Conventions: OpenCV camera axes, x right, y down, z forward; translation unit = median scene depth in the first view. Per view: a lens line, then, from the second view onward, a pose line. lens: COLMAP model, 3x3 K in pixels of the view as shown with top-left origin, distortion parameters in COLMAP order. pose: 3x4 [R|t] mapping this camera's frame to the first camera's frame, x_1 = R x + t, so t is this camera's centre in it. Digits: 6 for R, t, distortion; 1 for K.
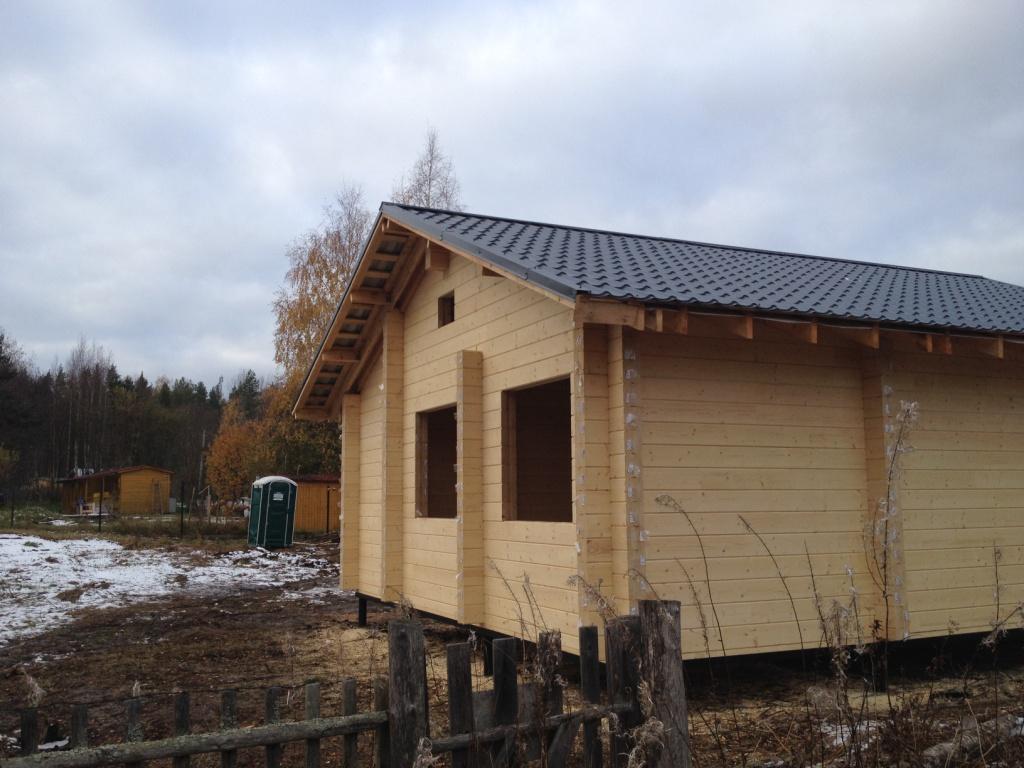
lens RADIAL K [[950.2, 0, 504.8], [0, 950.2, 400.7], [0, 0, 1]] dist [0.124278, -0.252337]
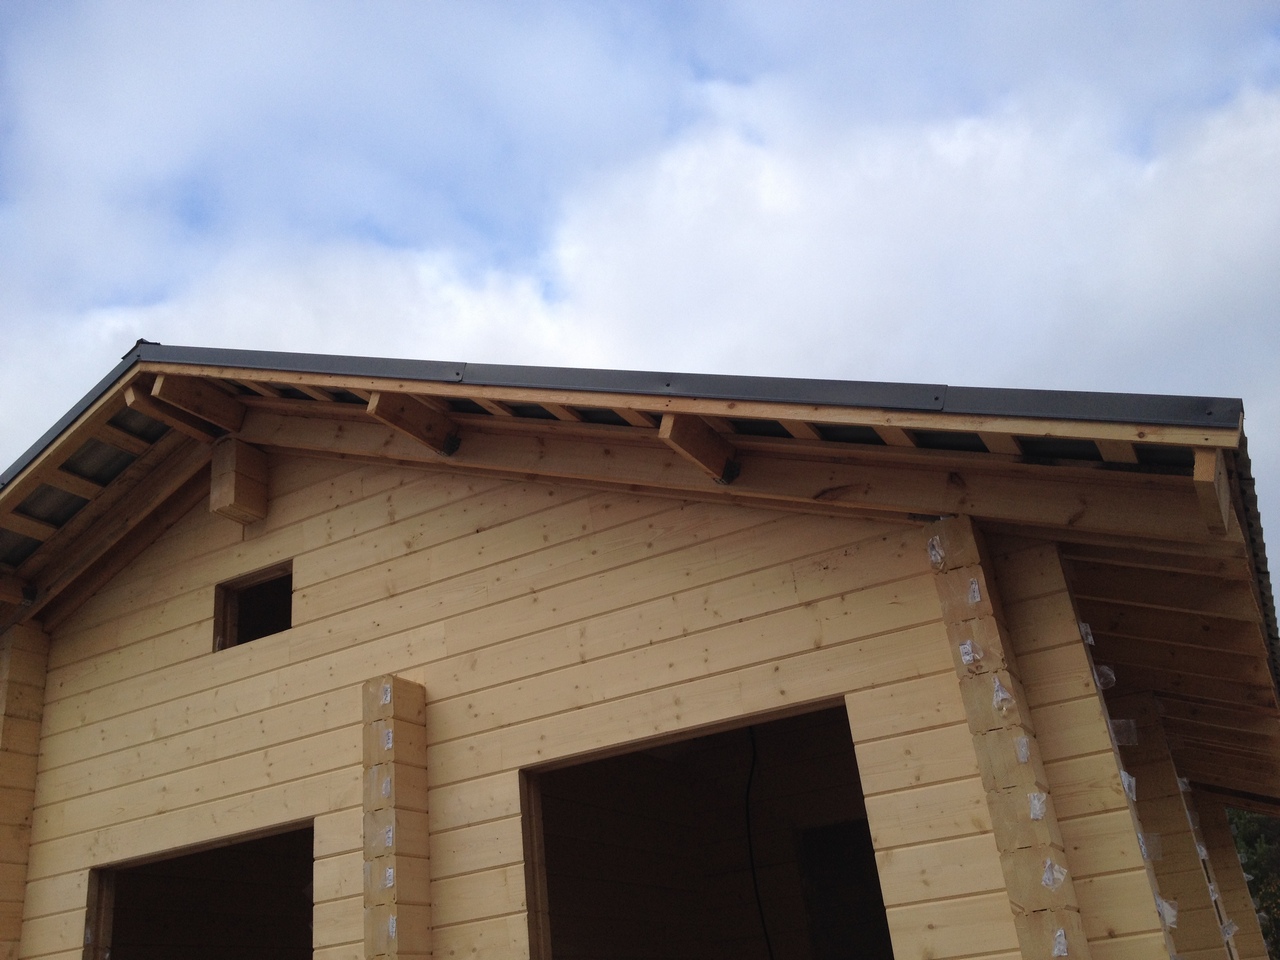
lens RADIAL K [[1228.7, 0, 636.2], [0, 1228.7, 489.5], [0, 0, 1]] dist [0.142918, -0.323652]
pose [[0.805656, 0.182233, 0.563657, -0.290991], [0.030784, 0.937342, -0.347047, 0.064688], [-0.591583, 0.296952, 0.749566, 0.539831]]
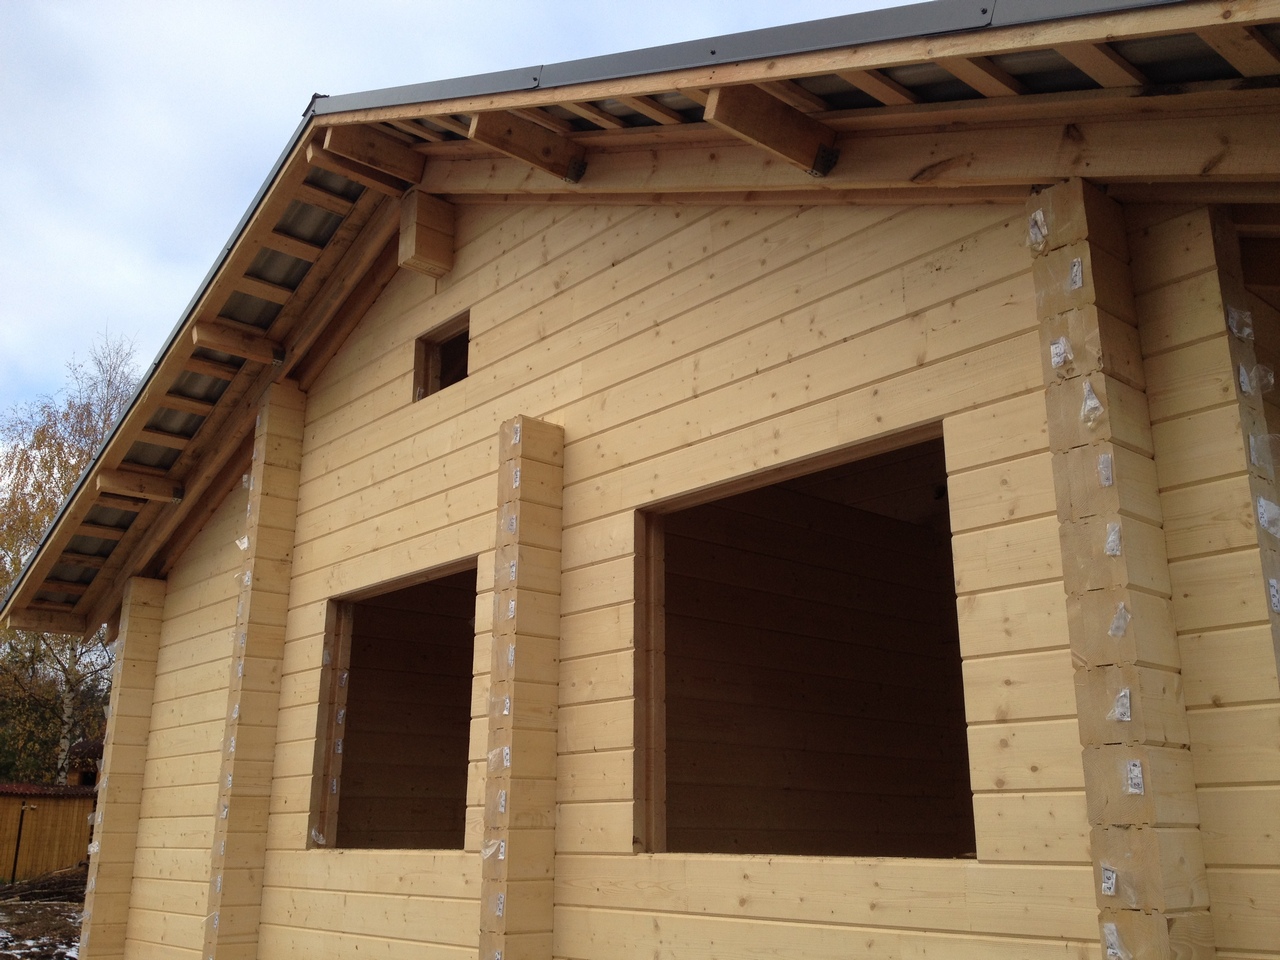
lens RADIAL K [[1195.8, 0, 632.6], [0, 1195.8, 492.3], [0, 0, 1]] dist [0.133619, -0.286503]
pose [[0.960258, 0.088397, 0.264747, -0.138297], [-0.040822, 0.982804, -0.180085, 0.073448], [-0.276113, 0.162121, 0.947353, 0.536774]]
